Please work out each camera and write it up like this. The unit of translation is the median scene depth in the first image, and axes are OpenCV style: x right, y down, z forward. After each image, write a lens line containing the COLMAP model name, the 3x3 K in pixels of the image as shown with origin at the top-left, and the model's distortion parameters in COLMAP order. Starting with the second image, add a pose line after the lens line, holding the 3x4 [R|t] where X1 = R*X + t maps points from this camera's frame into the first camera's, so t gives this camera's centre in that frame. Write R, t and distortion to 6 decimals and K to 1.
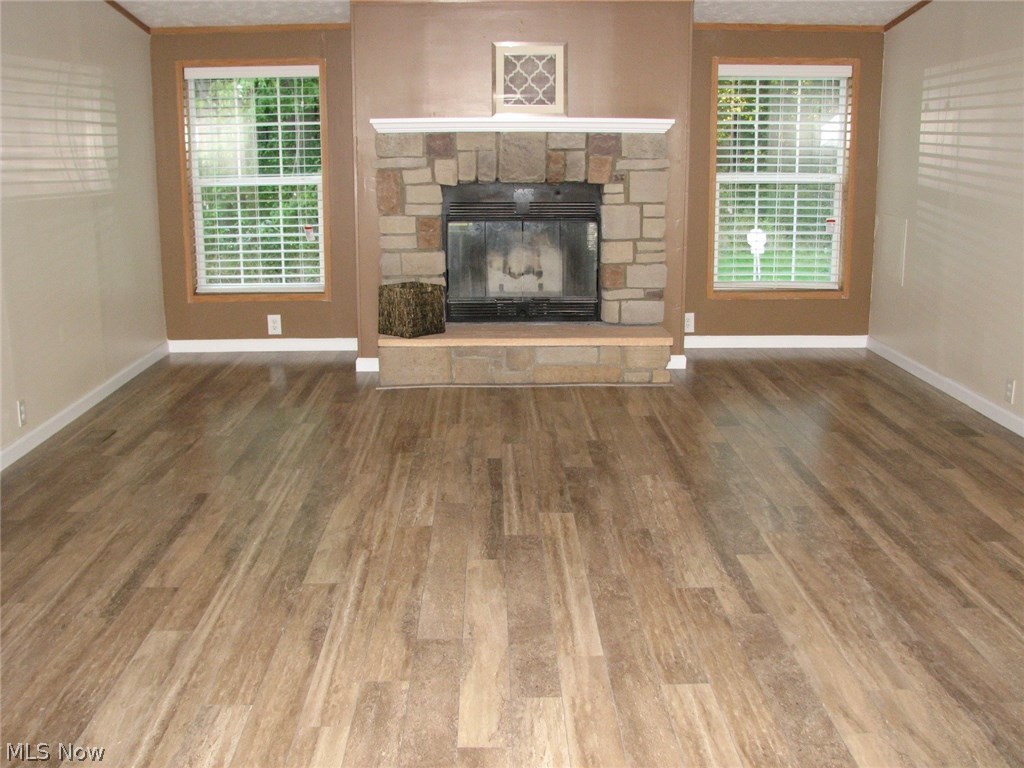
lens RADIAL K [[1102.8, 0, 510.2], [0, 1102.8, 386.8], [0, 0, 1]] dist [-0.209614, 0.306514]
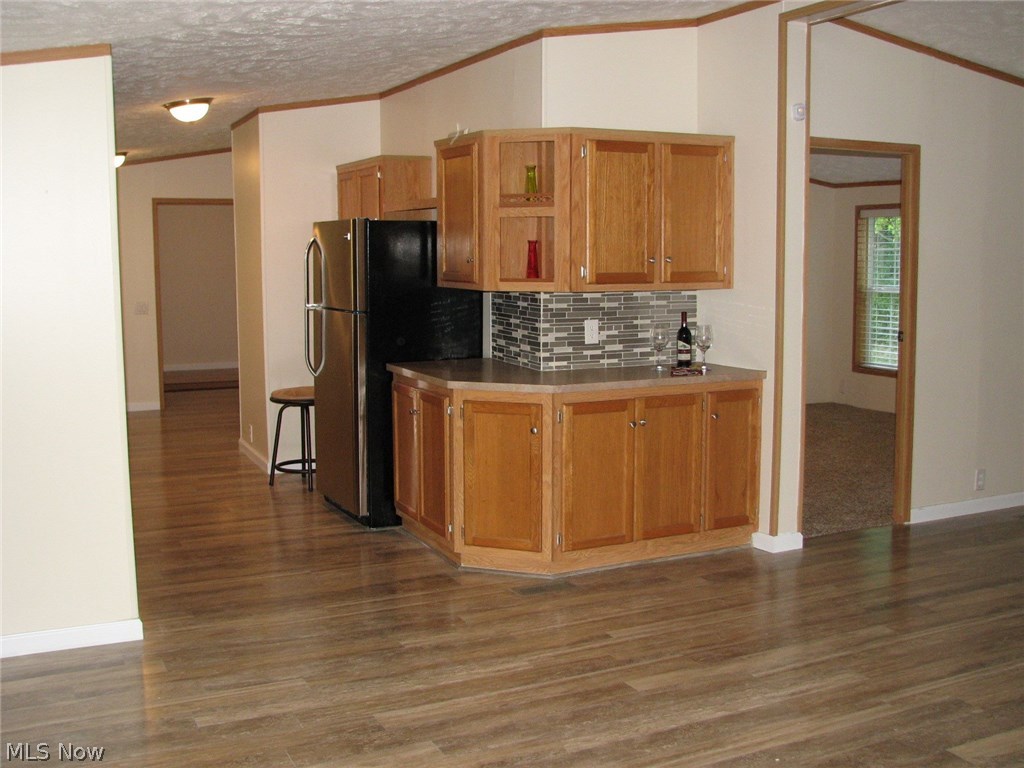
lens RADIAL K [[1103.0, 0, 502.8], [0, 1103.0, 382.6], [0, 0, 1]] dist [-0.205866, 0.264649]
pose [[0.410898, 0.106402, -0.905451, 0.398999], [-0.200603, 0.979377, 0.024055, -0.004136], [0.889338, 0.171752, 0.423769, -0.022666]]
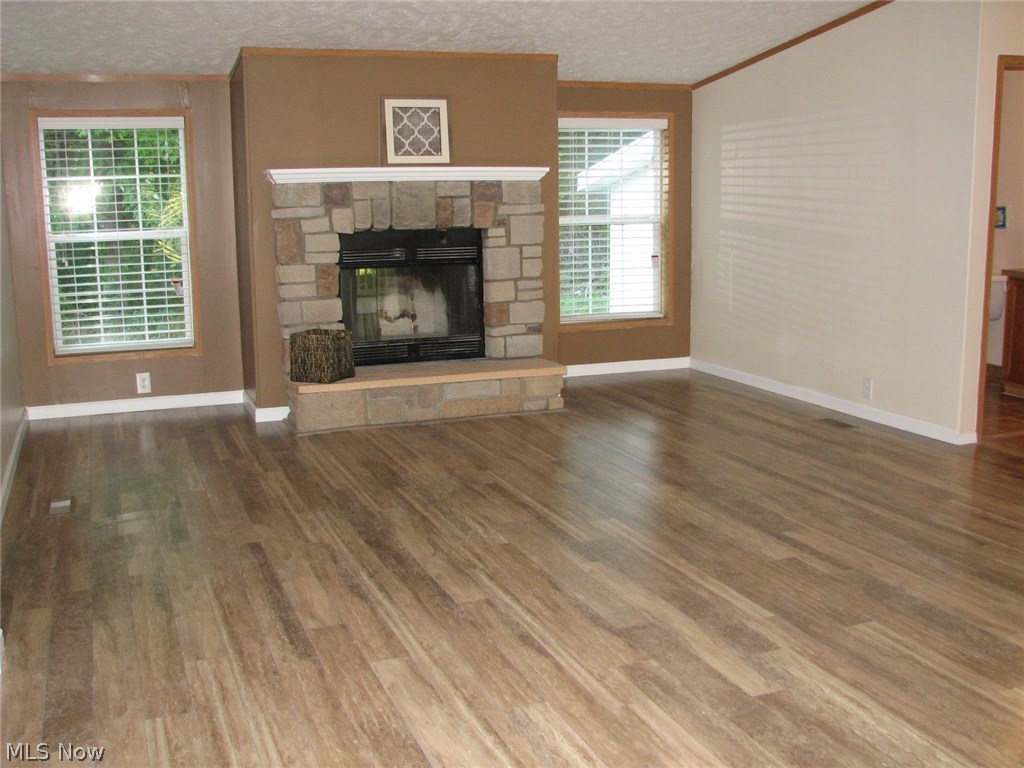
lens RADIAL K [[1102.8, 0, 510.2], [0, 1102.8, 386.8], [0, 0, 1]] dist [-0.209614, 0.306514]
pose [[0.939100, -0.068979, 0.336650, -0.328774], [0.085023, 0.995828, -0.033132, 0.008337], [-0.332960, 0.059737, 0.941047, -0.013812]]
